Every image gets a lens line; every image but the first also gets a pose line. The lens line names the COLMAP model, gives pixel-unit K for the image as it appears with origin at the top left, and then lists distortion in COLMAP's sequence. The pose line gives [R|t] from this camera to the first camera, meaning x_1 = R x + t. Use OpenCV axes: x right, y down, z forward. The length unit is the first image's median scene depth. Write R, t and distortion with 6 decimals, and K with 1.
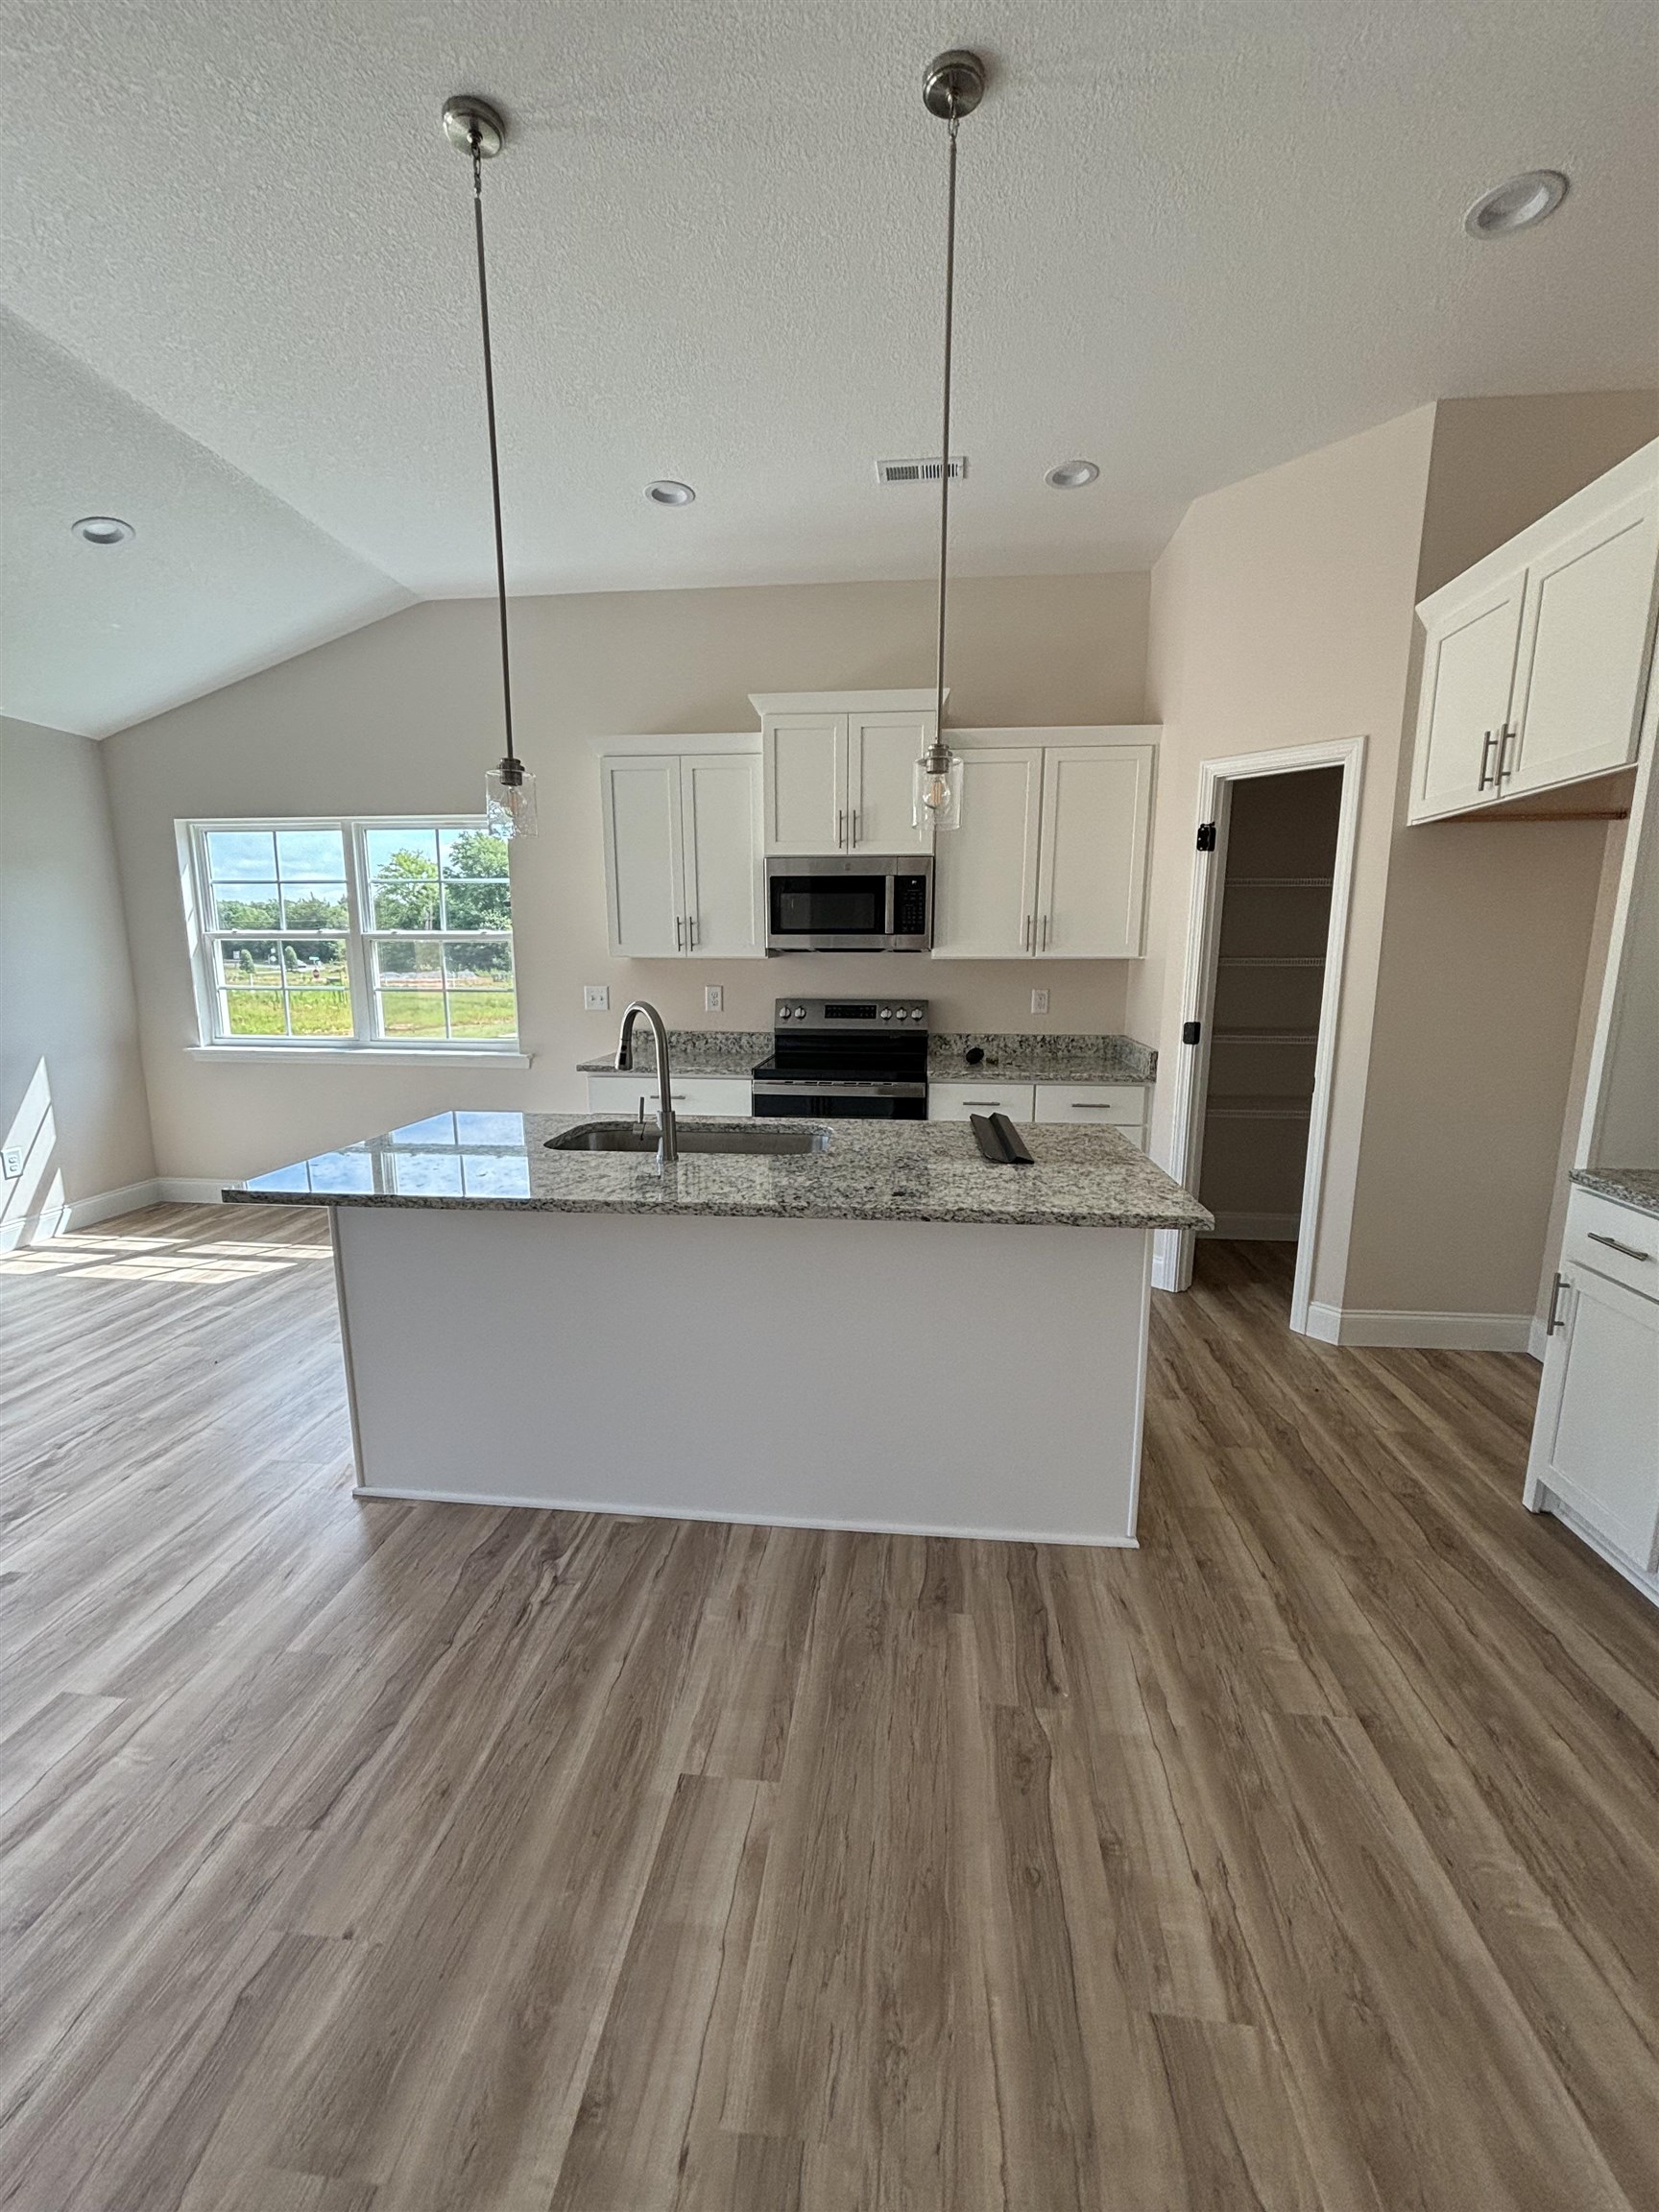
lens RADIAL K [[895.3, 0, 827.2], [0, 895.3, 1112.0], [0, 0, 1]] dist [0.000910, -0.003188]
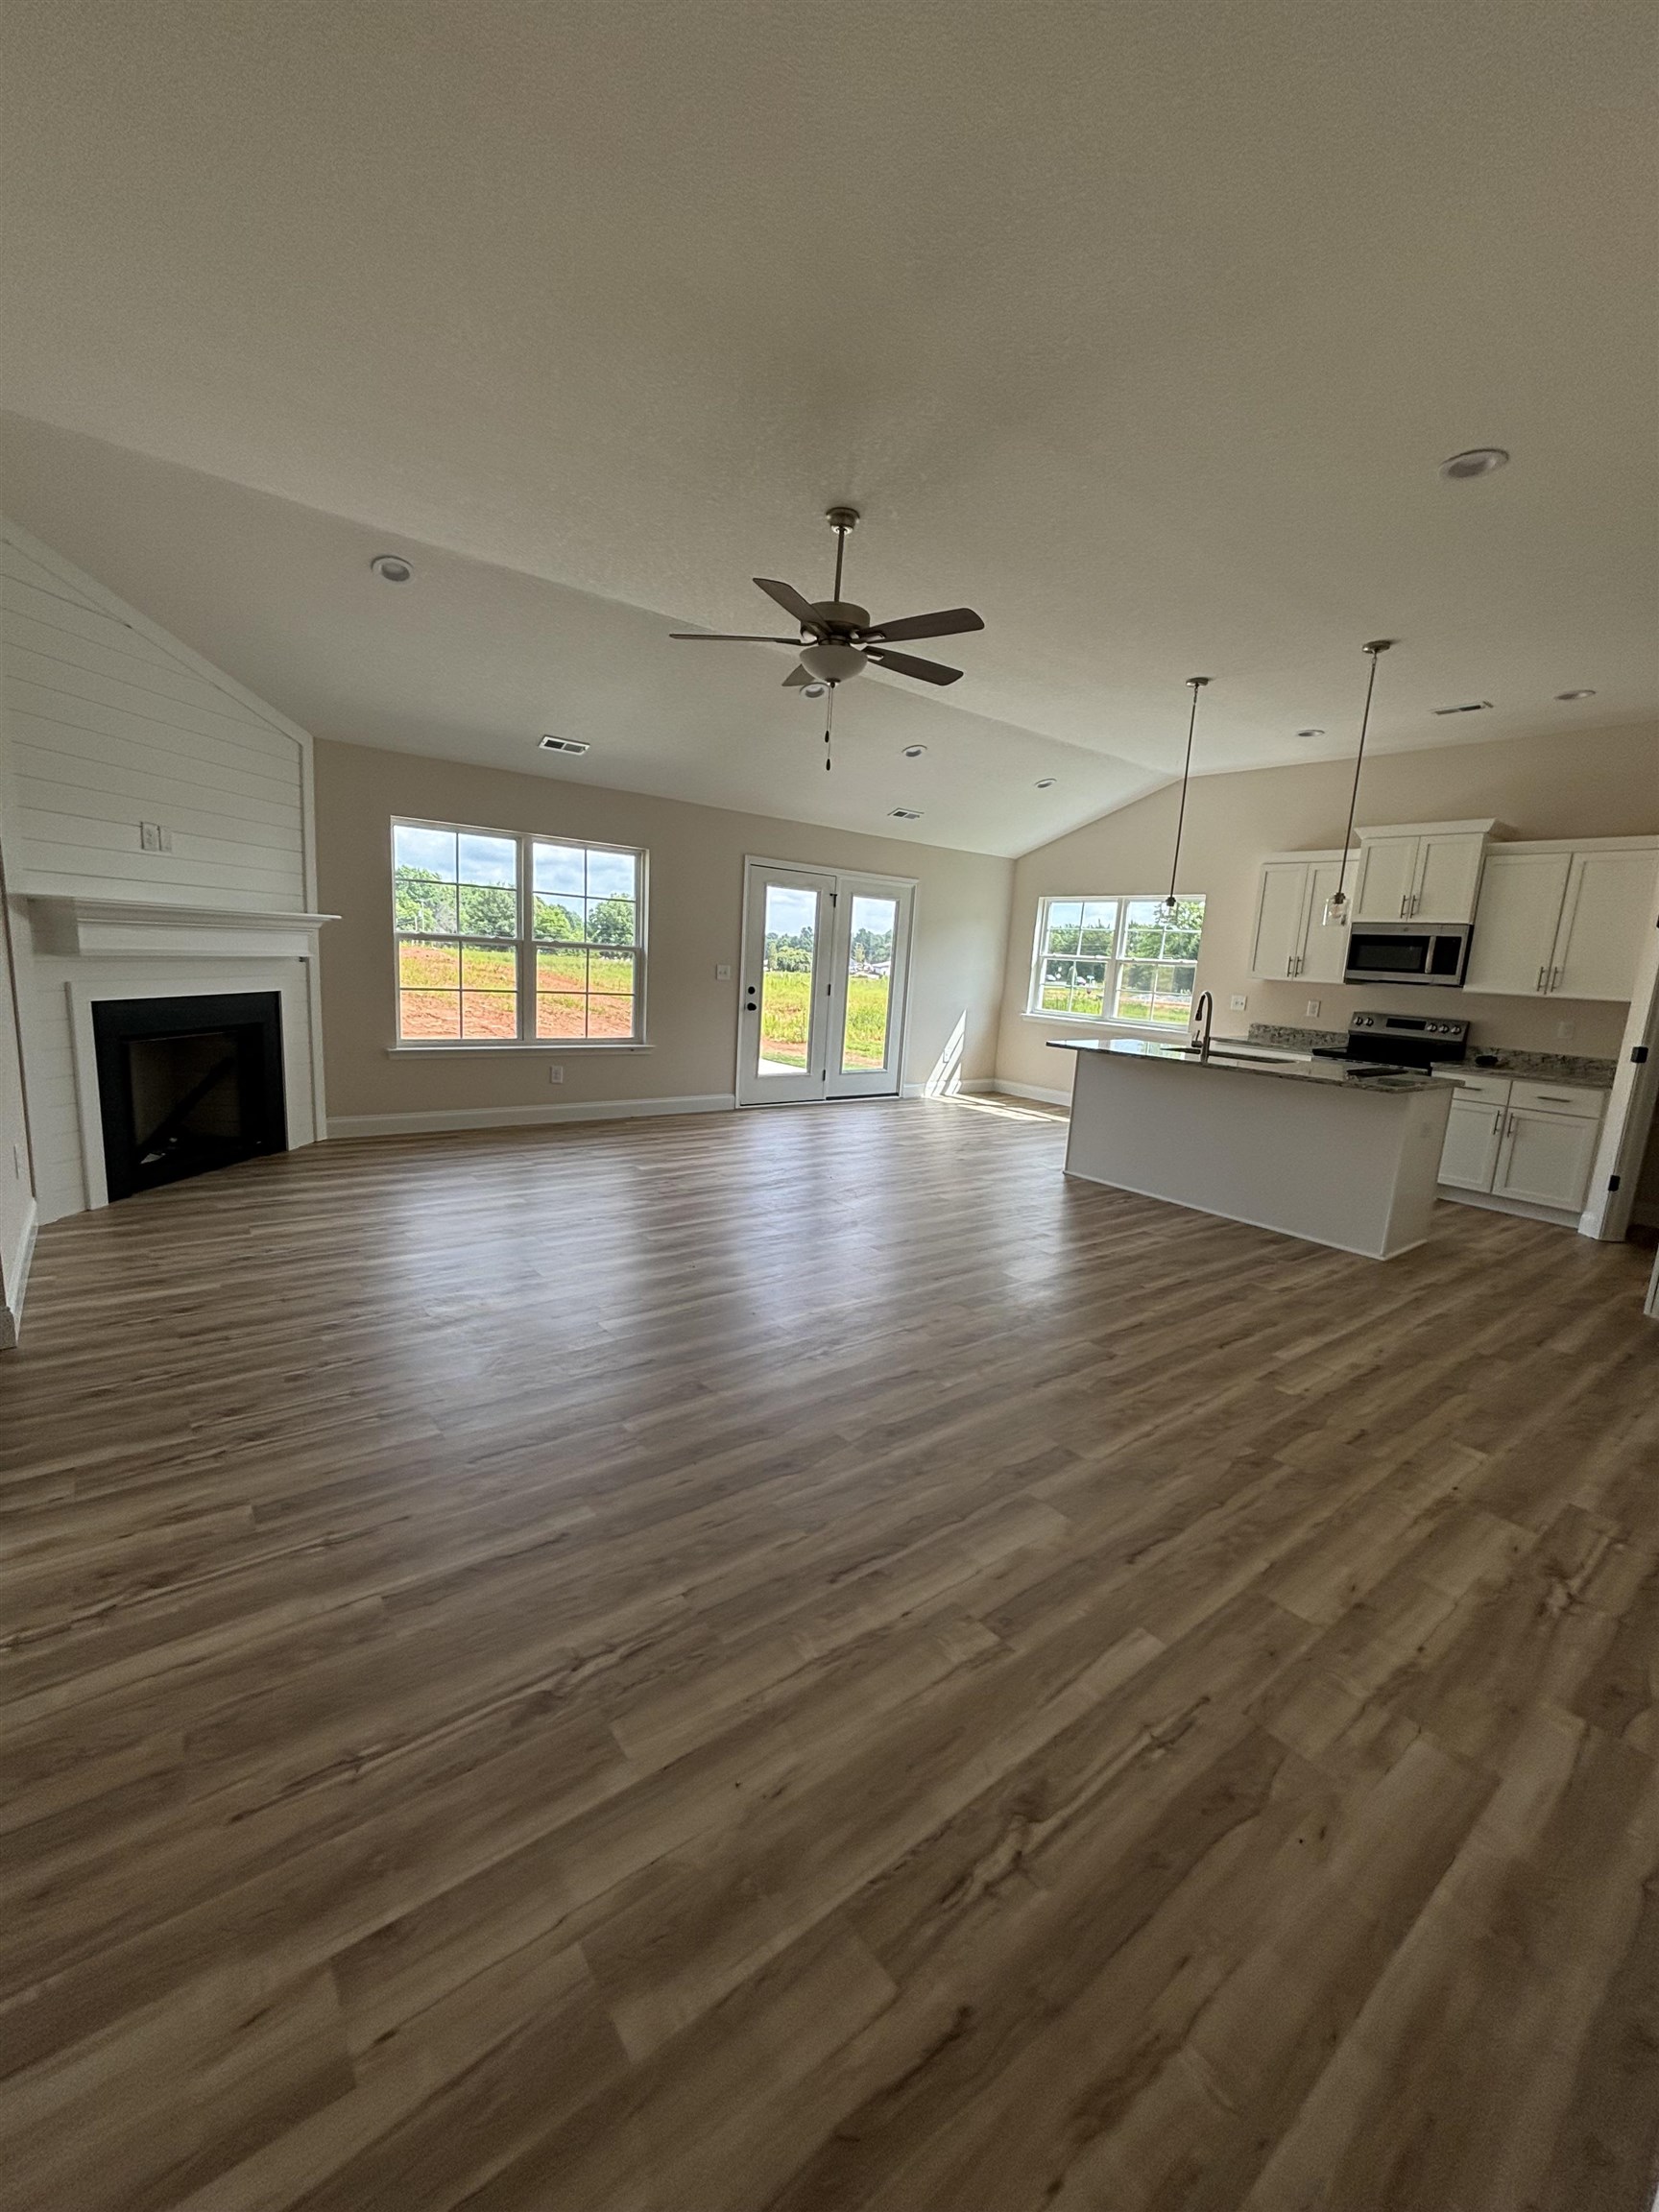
lens RADIAL K [[895.3, 0, 832.4], [0, 895.3, 1111.4], [0, 0, 1]] dist [0.000910, -0.003188]
pose [[0.700658, 0.163102, -0.694605, 0.485977], [-0.185205, 0.981728, 0.043703, 0.165646], [0.689041, 0.098024, 0.718063, -0.838229]]
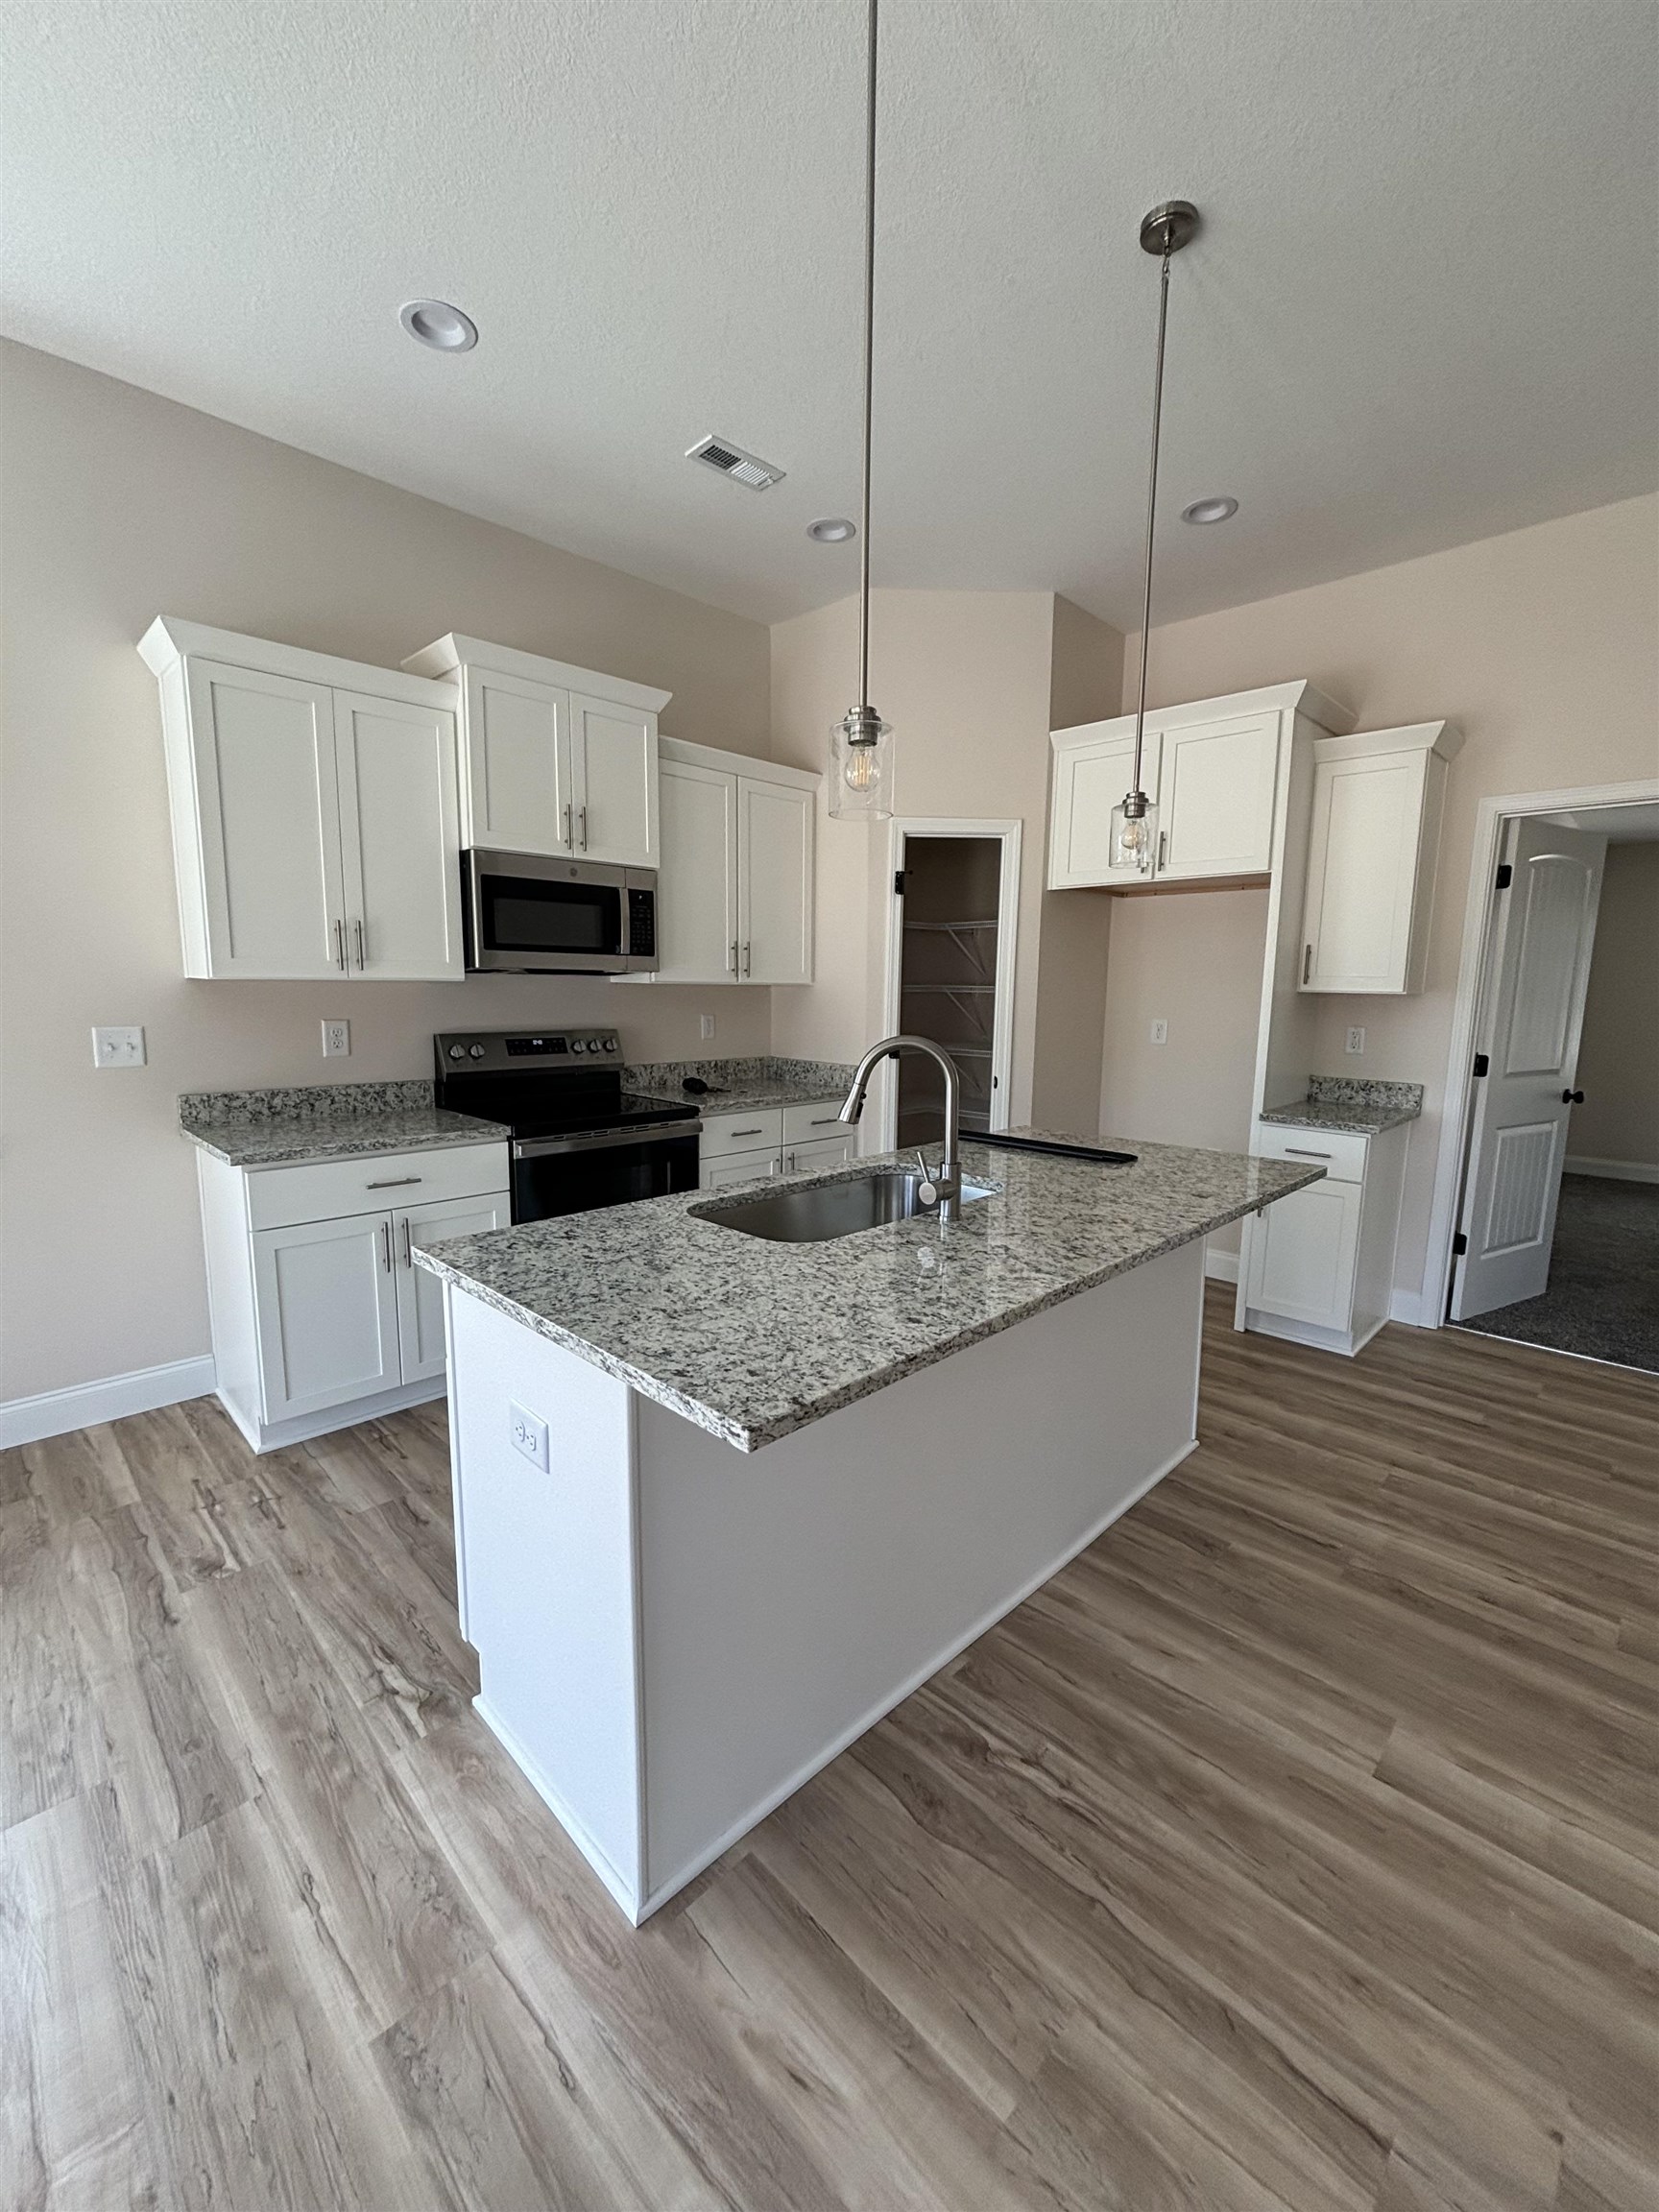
lens RADIAL K [[895.3, 0, 833.1], [0, 895.3, 1108.5], [0, 0, 1]] dist [0.000910, -0.003188]
pose [[0.624357, -0.101768, 0.774481, -0.521897], [0.129801, 0.991209, 0.025606, -0.048481], [-0.770279, 0.084542, 0.632078, 0.318778]]
